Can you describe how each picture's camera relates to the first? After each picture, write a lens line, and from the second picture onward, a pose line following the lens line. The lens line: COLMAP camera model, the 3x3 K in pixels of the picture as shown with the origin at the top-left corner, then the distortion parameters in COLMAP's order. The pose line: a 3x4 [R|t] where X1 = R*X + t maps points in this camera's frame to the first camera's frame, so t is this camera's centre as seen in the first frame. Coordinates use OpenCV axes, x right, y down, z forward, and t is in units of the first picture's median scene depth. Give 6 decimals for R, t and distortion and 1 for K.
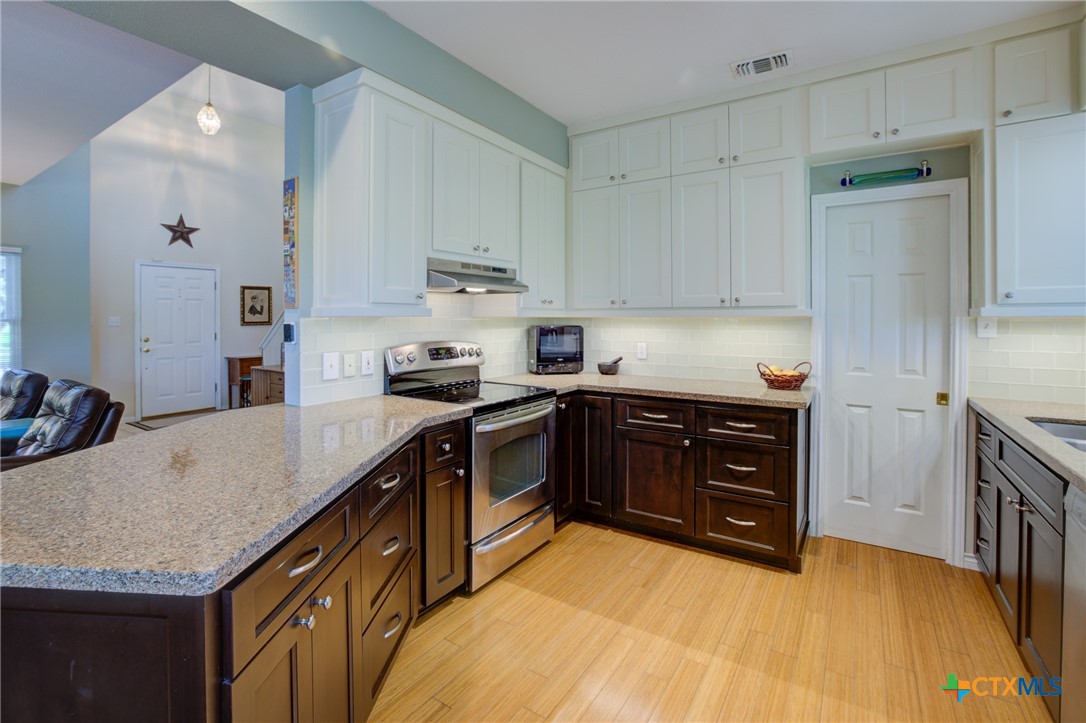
lens RADIAL K [[484.7, 0, 544.9], [0, 484.7, 315.6], [0, 0, 1]] dist [-0.032488, 0.000471]
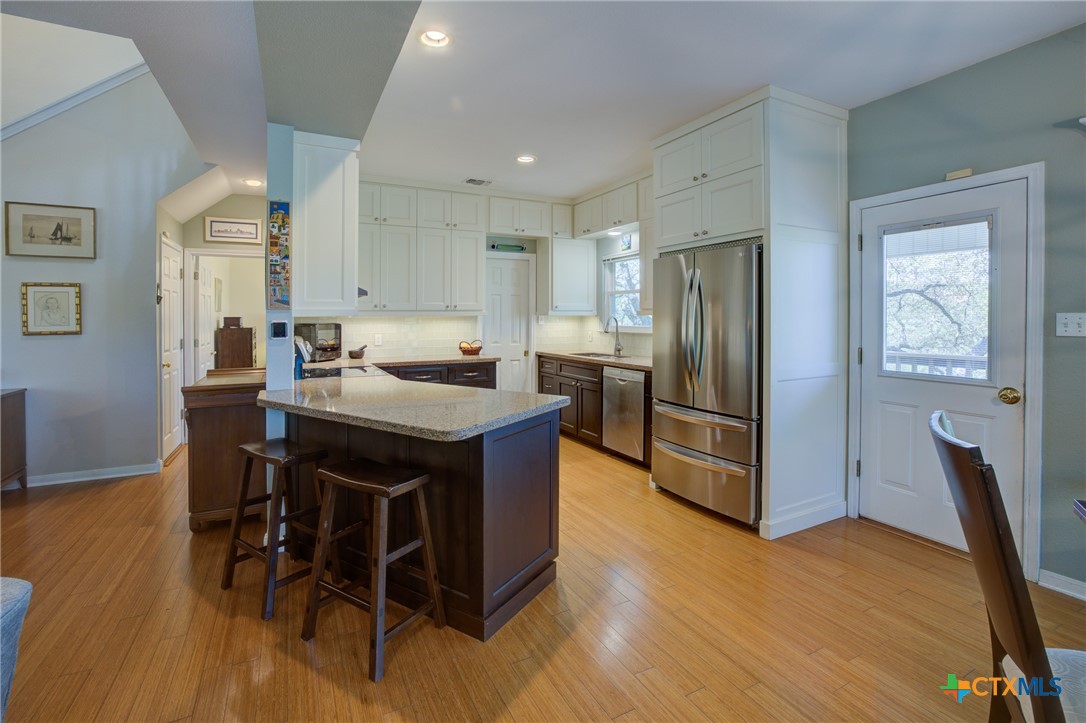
lens RADIAL K [[484.7, 0, 544.9], [0, 484.7, 315.6], [0, 0, 1]] dist [-0.032488, 0.000471]
pose [[0.474708, 0.000001, 0.880143, -1.139267], [-0.003152, 0.999994, 0.001698, -0.002572], [-0.880138, -0.003580, 0.474705, -0.141017]]
